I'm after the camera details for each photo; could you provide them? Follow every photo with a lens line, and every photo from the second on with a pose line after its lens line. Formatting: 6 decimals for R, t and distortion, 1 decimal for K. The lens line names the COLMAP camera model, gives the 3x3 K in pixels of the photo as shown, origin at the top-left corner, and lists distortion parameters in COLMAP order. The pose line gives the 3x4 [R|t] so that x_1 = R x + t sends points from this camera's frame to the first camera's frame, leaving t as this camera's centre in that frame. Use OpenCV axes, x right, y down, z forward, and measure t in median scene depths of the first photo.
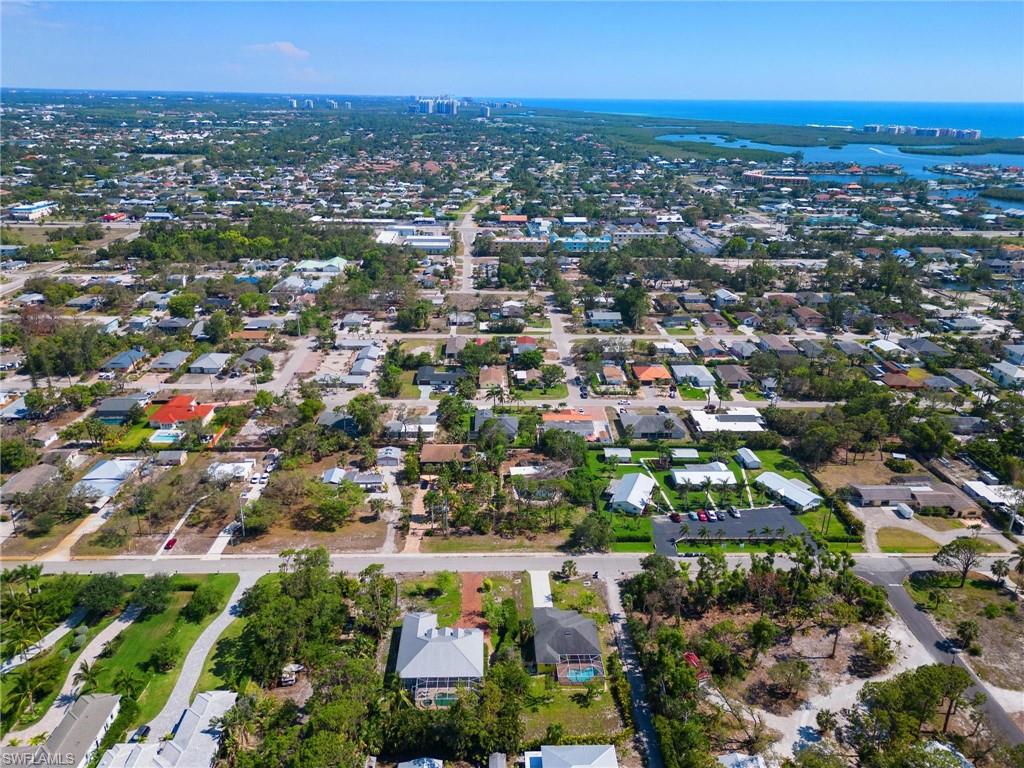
lens RADIAL K [[714.1, 0, 507.8], [0, 714.1, 384.9], [0, 0, 1]] dist [0.049881, -0.040820]
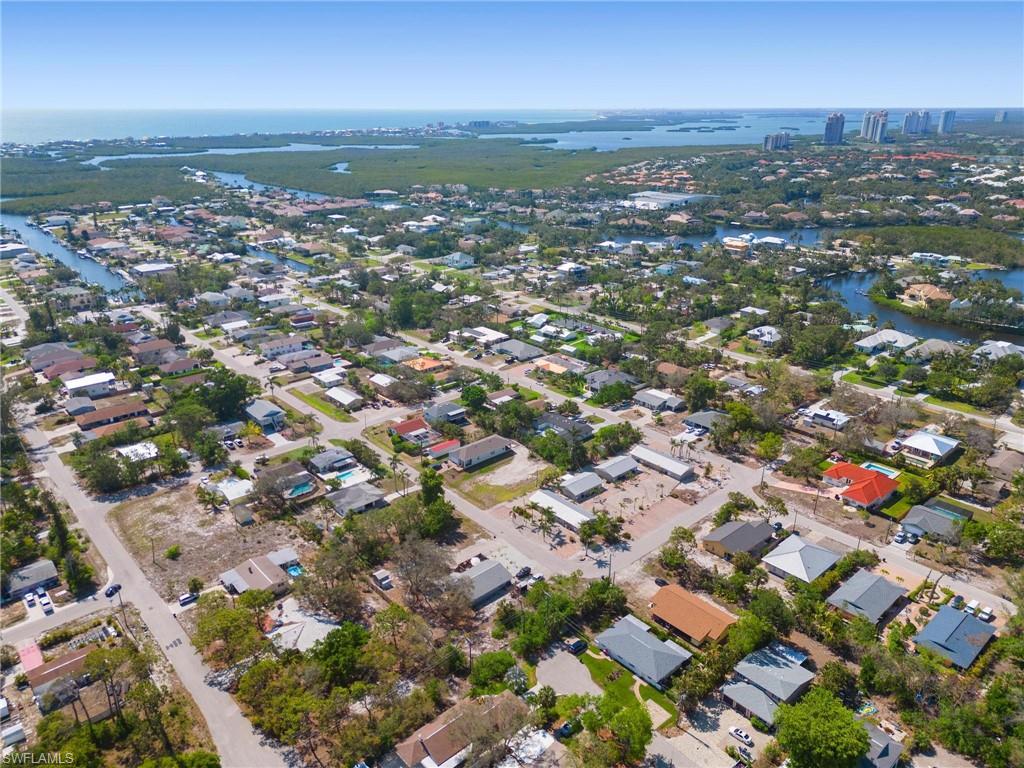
lens RADIAL K [[714.1, 0, 510.0], [0, 714.1, 384.6], [0, 0, 1]] dist [0.049881, -0.040820]
pose [[-0.646462, -0.289069, 0.706063, -0.658068], [0.275567, 0.774502, 0.569394, -0.572990], [-0.711442, 0.562659, -0.421029, 1.382346]]
